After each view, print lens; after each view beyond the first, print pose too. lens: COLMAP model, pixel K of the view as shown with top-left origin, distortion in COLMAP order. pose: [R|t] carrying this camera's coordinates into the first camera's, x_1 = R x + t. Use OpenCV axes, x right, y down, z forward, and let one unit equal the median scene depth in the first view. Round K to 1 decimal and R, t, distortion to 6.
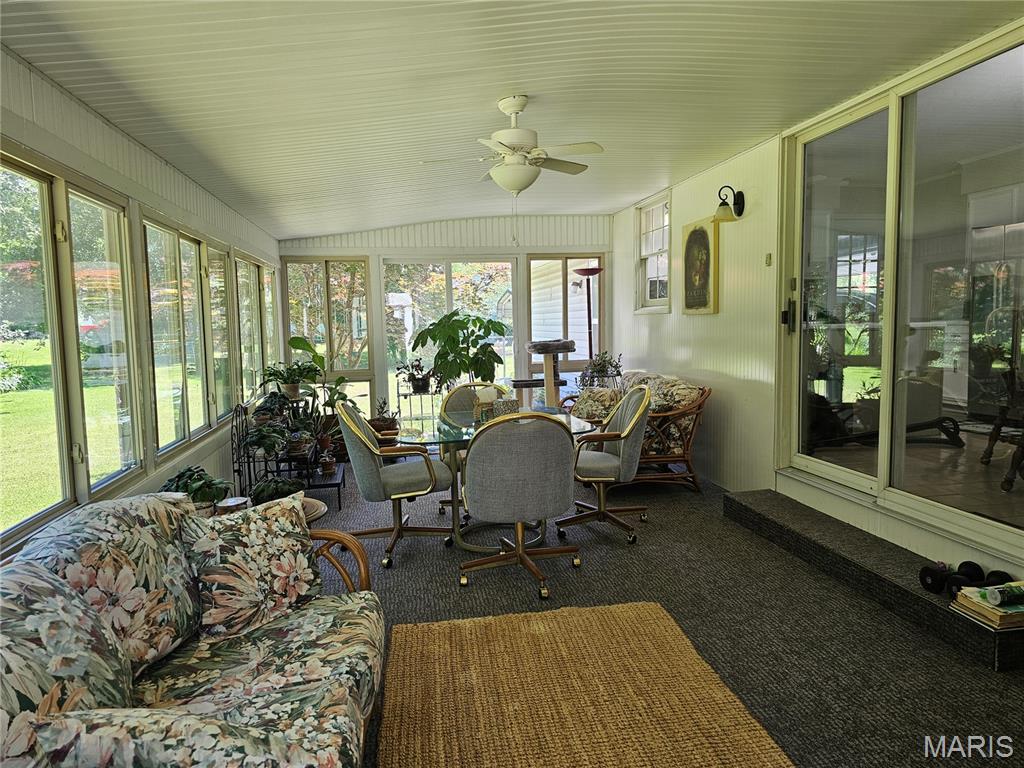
lens RADIAL K [[687.4, 0, 516.6], [0, 687.4, 381.1], [0, 0, 1]] dist [0.067928, -0.058467]
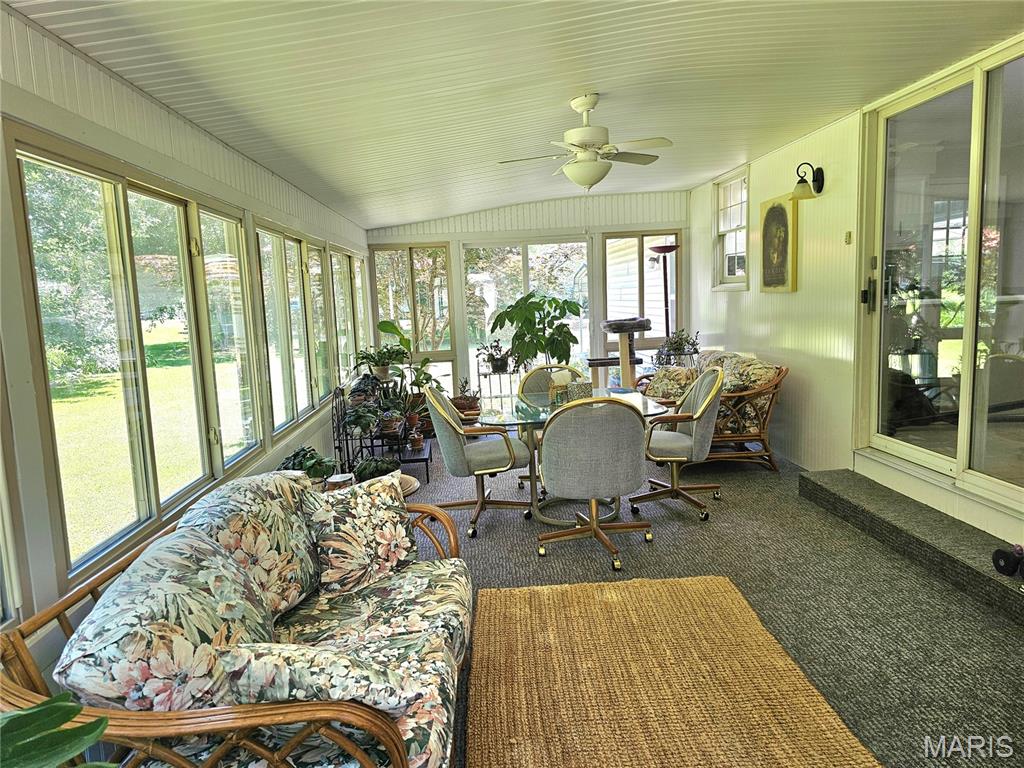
lens RADIAL K [[687.7, 0, 506.6], [0, 687.7, 384.8], [0, 0, 1]] dist [0.073614, -0.078192]
pose [[0.991752, -0.006115, -0.128027, 0.005714], [0.011944, 0.998924, 0.044809, -0.013743], [0.127616, -0.045968, 0.990758, -0.043600]]
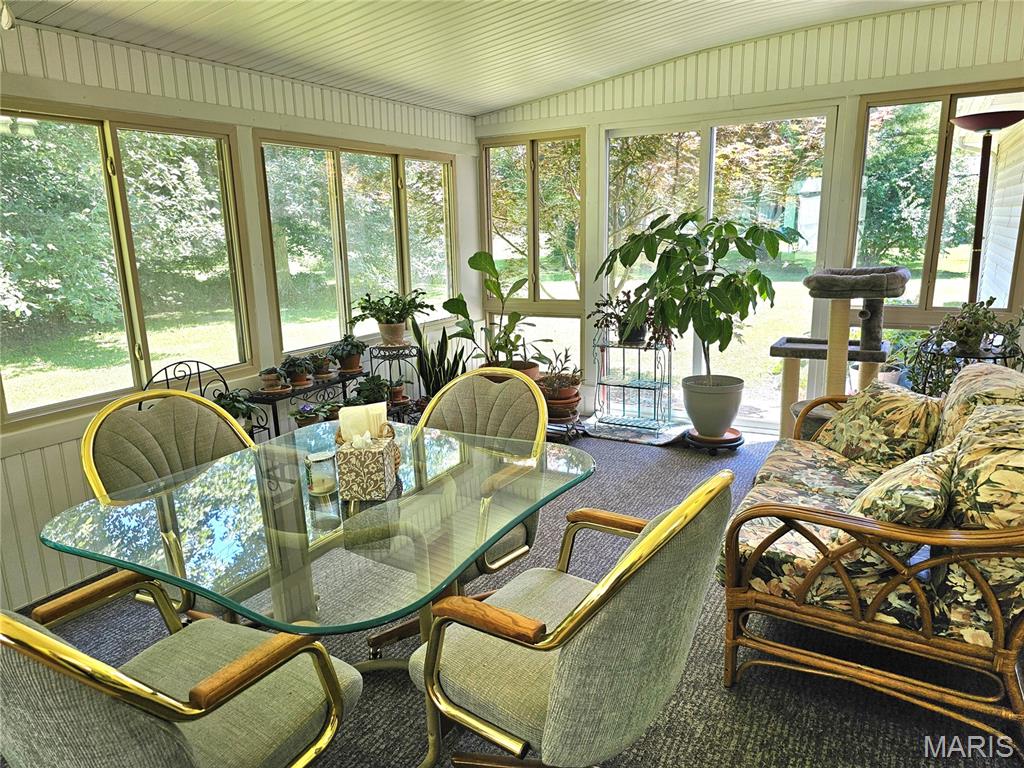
lens RADIAL K [[687.7, 0, 506.6], [0, 687.7, 384.8], [0, 0, 1]] dist [0.073614, -0.078192]
pose [[0.760555, 0.150267, -0.631646, 0.244964], [-0.049998, 0.983515, 0.173774, -0.068260], [0.647346, -0.100584, 0.755530, 0.568999]]
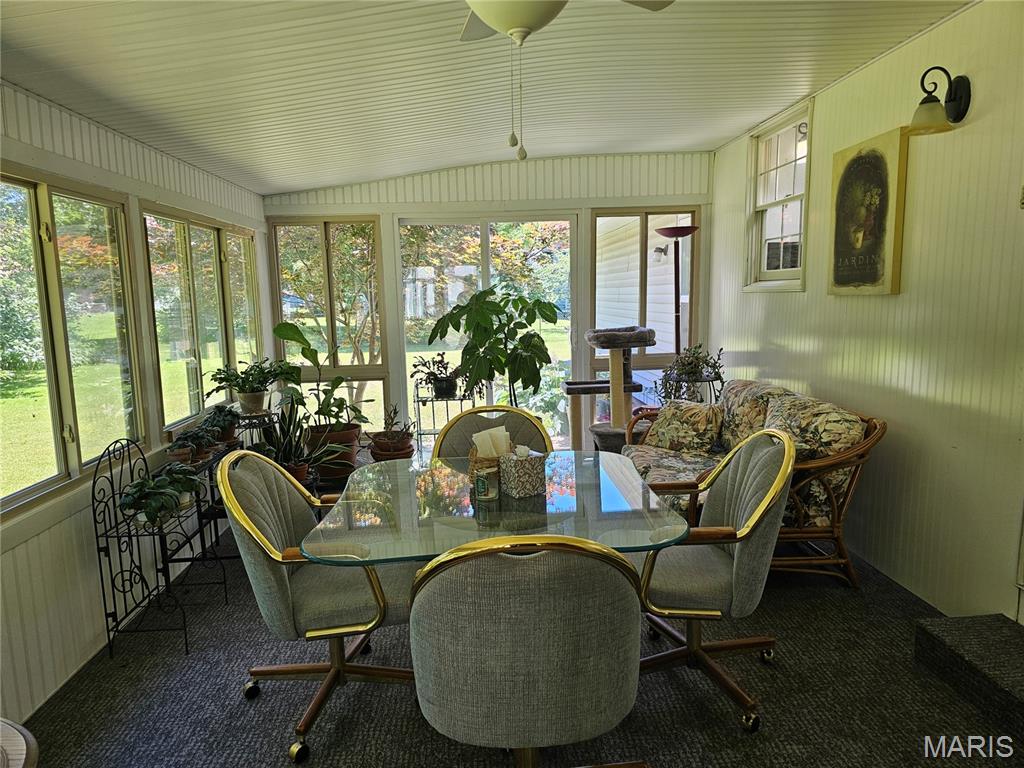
lens RADIAL K [[689.7, 0, 500.5], [0, 689.7, 397.0], [0, 0, 1]] dist [0.061944, -0.077586]
pose [[0.990517, 0.019185, -0.136046, 0.032438], [-0.010471, 0.997864, 0.064480, -0.043587], [0.136993, -0.062444, 0.988602, 0.341548]]
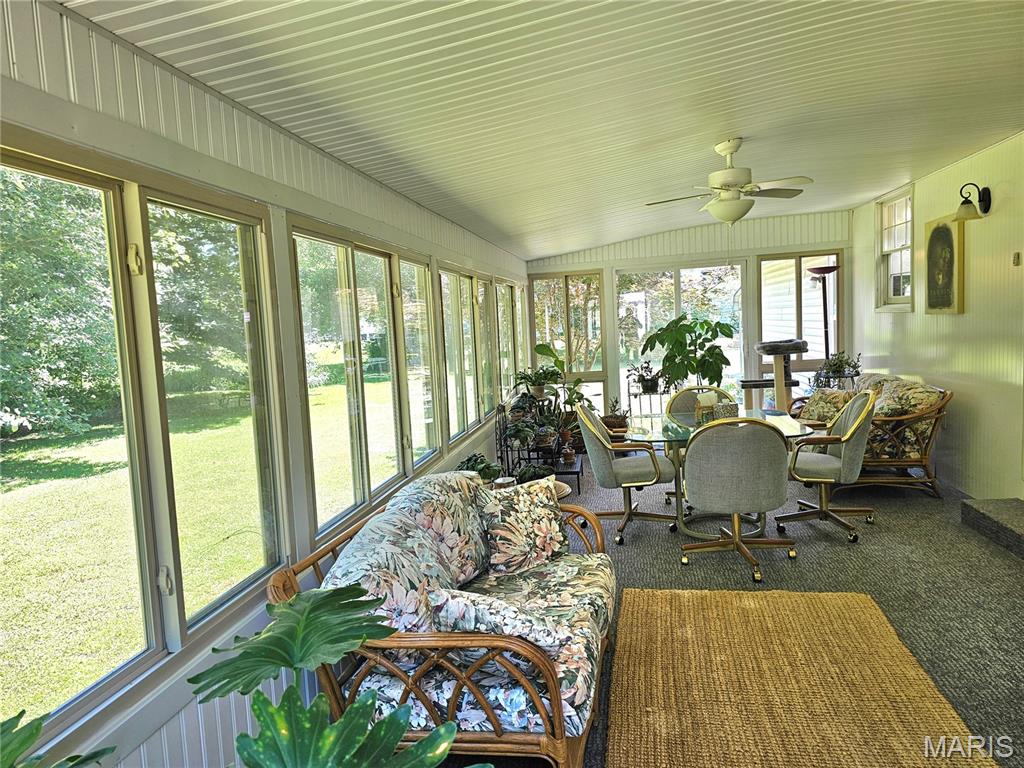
lens RADIAL K [[687.7, 0, 506.6], [0, 687.7, 384.8], [0, 0, 1]] dist [0.073614, -0.078192]
pose [[0.939181, 0.000515, -0.343424, 0.028169], [0.004985, 0.999873, 0.015131, -0.016584], [0.343388, -0.015923, 0.939059, -0.126815]]
